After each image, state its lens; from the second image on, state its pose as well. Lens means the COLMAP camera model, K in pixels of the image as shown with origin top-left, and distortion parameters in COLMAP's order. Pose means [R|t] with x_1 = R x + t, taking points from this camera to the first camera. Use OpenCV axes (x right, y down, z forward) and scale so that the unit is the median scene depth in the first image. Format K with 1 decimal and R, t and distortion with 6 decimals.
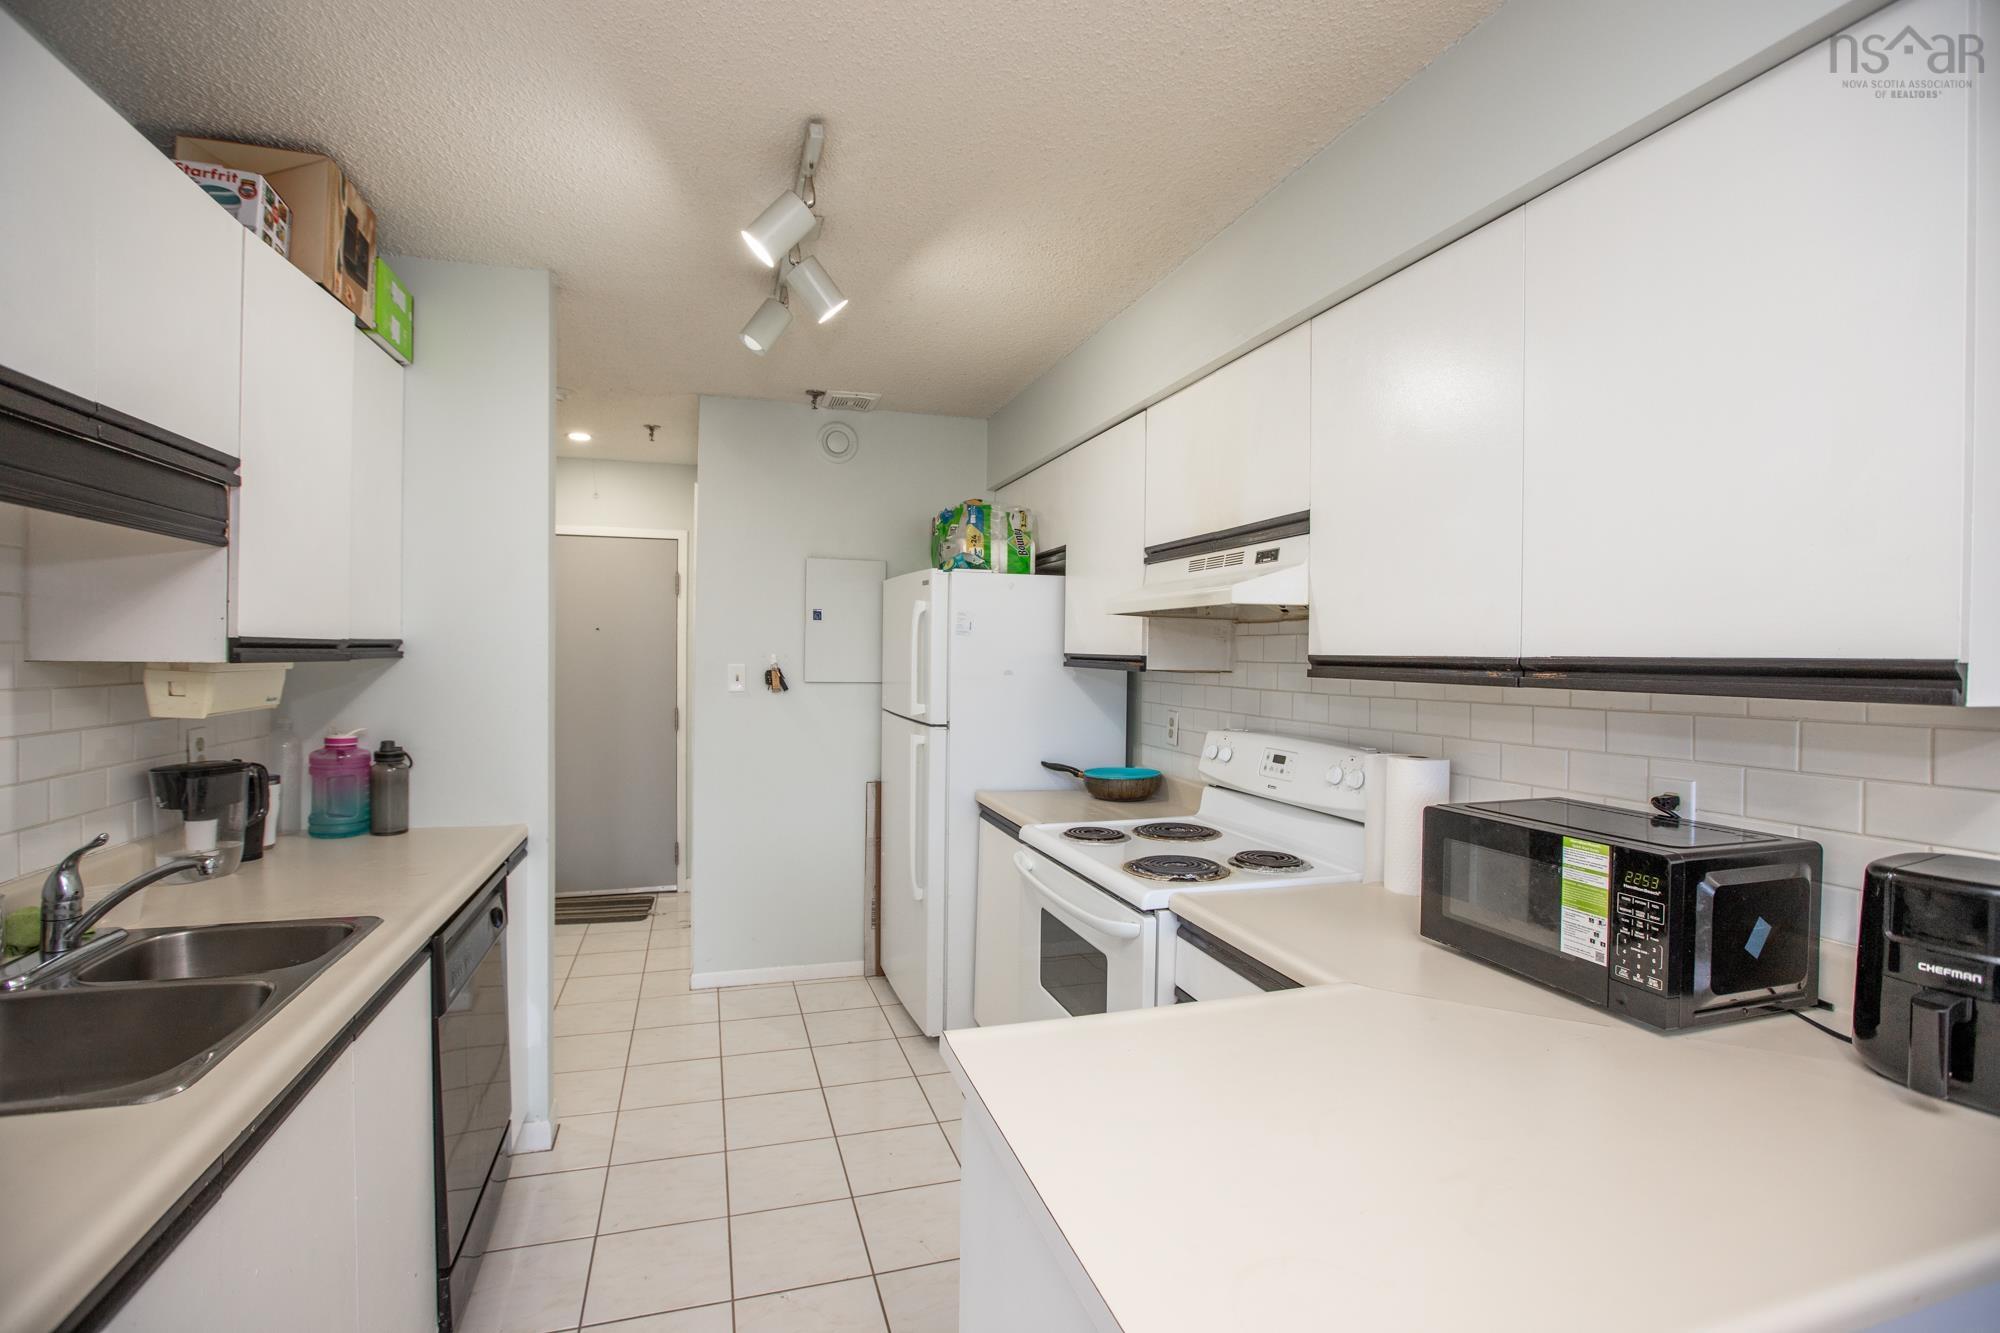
lens RADIAL K [[970.1, 0, 1000.0], [0, 970.1, 666.5], [0, 0, 1]] dist [-0.004580, -0.000499]
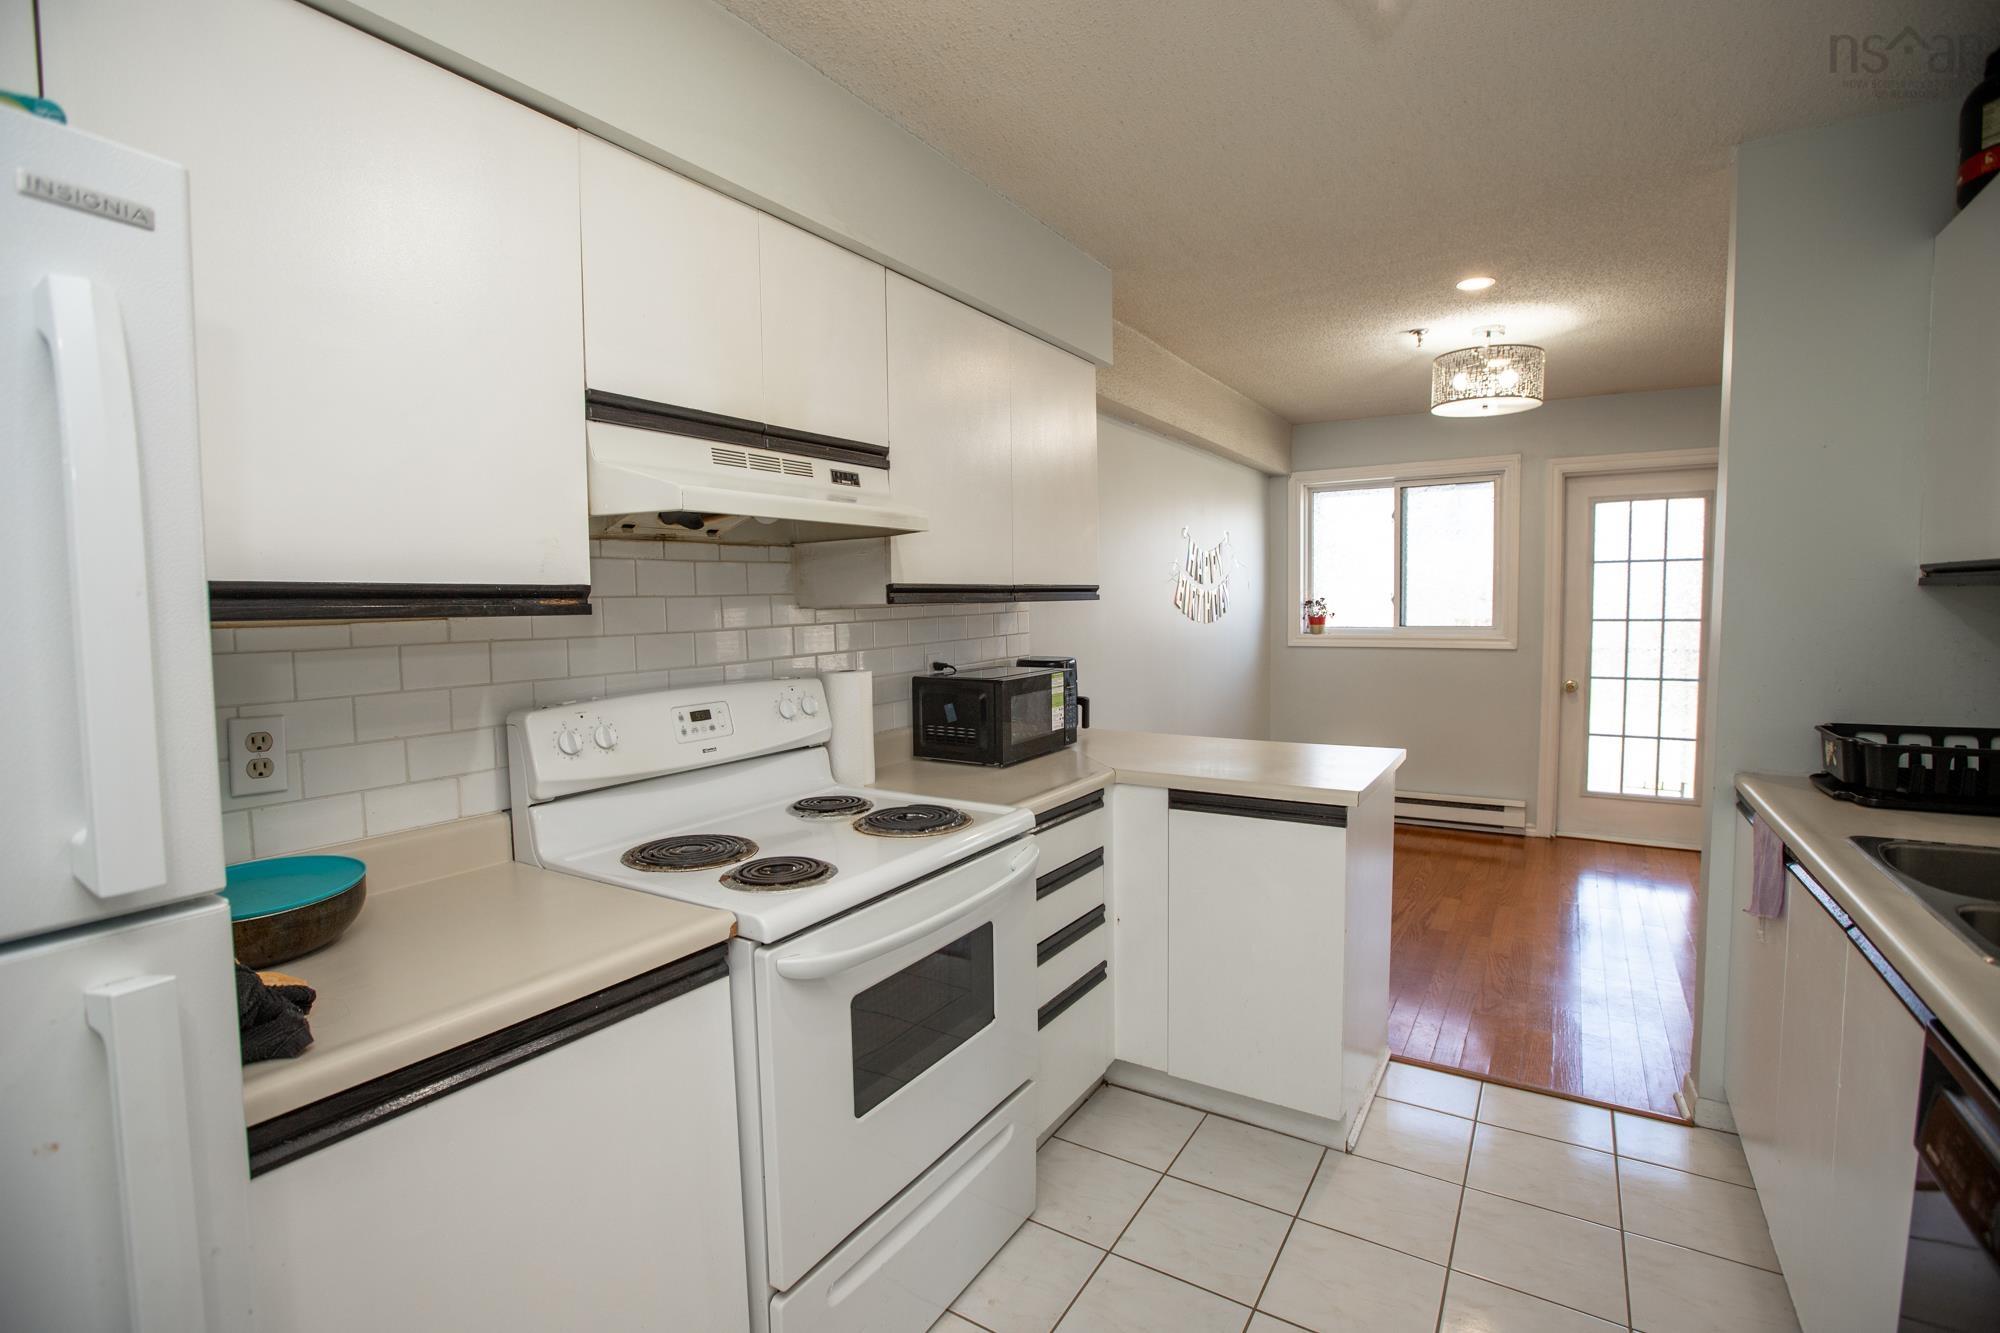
lens RADIAL K [[970.1, 0, 1000.0], [0, 970.1, 666.5], [0, 0, 1]] dist [-0.004580, -0.000499]
pose [[-0.667553, -0.069869, 0.741277, -0.467814], [0.006528, 0.995000, 0.099662, -0.022622], [-0.744534, 0.071368, -0.663759, 1.348747]]
